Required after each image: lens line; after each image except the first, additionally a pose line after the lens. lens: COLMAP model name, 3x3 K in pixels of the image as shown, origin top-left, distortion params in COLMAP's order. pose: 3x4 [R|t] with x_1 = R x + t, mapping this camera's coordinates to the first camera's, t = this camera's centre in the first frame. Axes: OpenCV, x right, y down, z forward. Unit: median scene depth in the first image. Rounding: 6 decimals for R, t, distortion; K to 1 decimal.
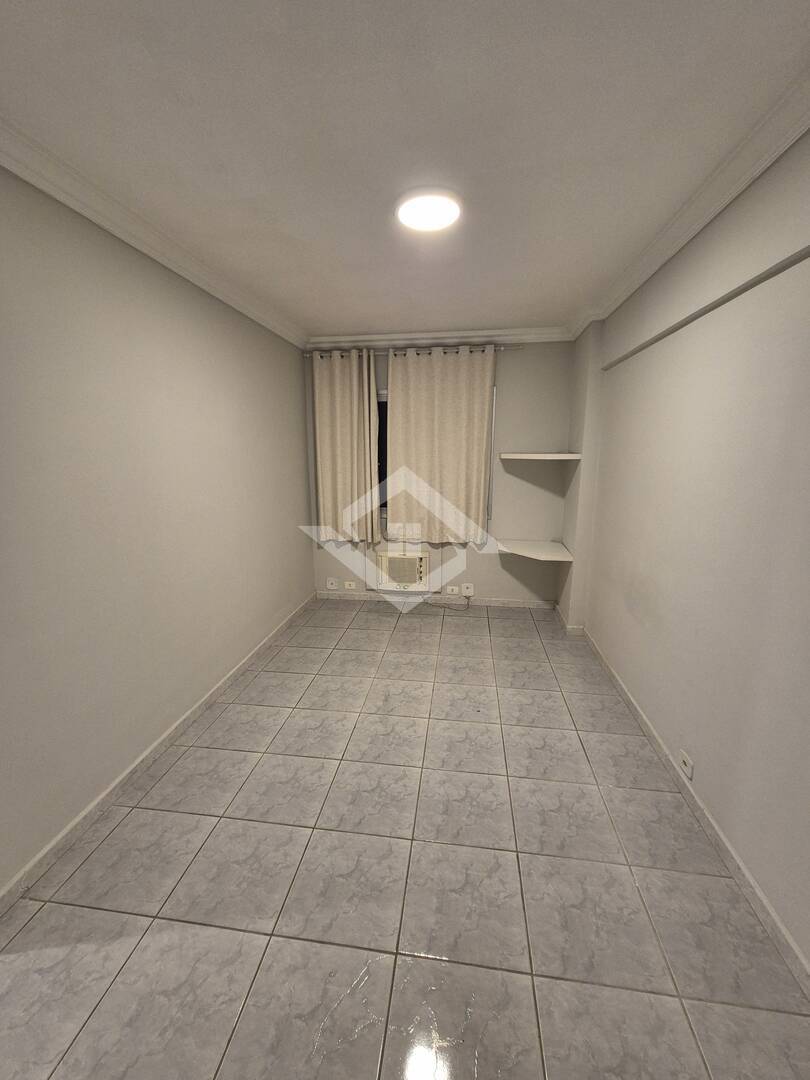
lens RADIAL K [[440.3, 0, 406.0], [0, 440.3, 543.0], [0, 0, 1]] dist [0.008134, 0.000703]
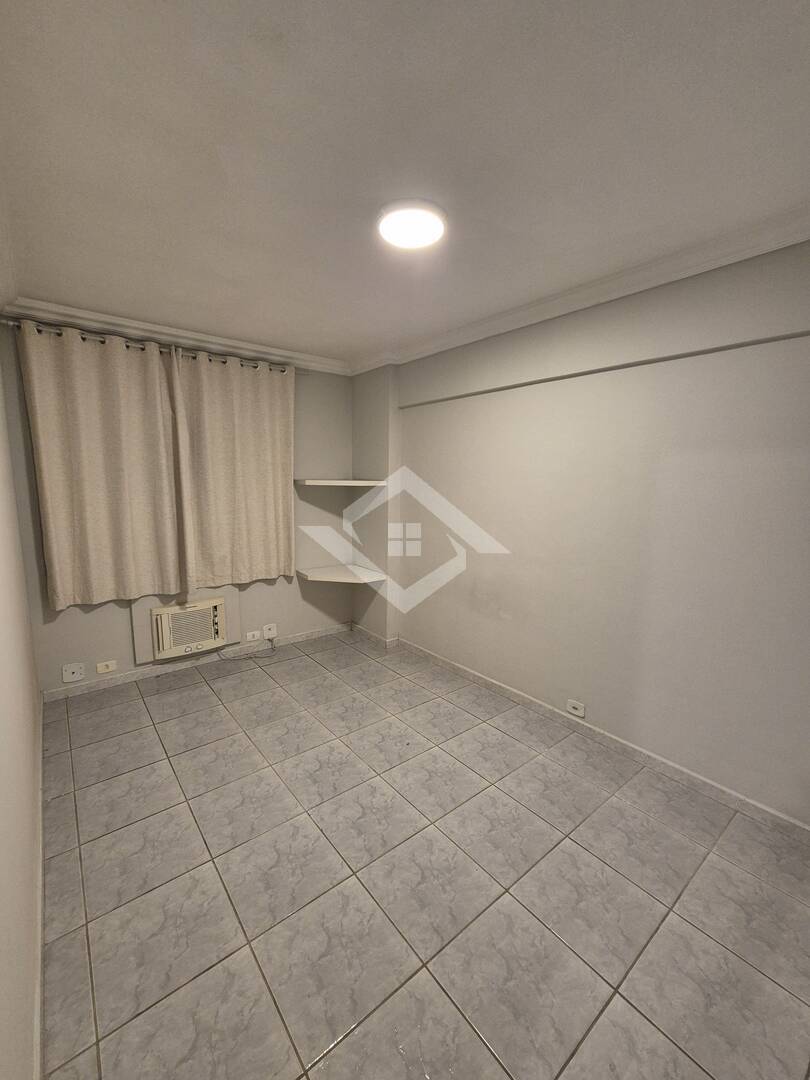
lens RADIAL K [[440.3, 0, 407.5], [0, 440.3, 538.6], [0, 0, 1]] dist [0.008134, 0.000703]
pose [[0.686179, -0.088159, 0.722070, -0.321128], [0.134572, 0.990880, -0.006905, -0.038661], [-0.714876, 0.101909, 0.691785, 0.184254]]
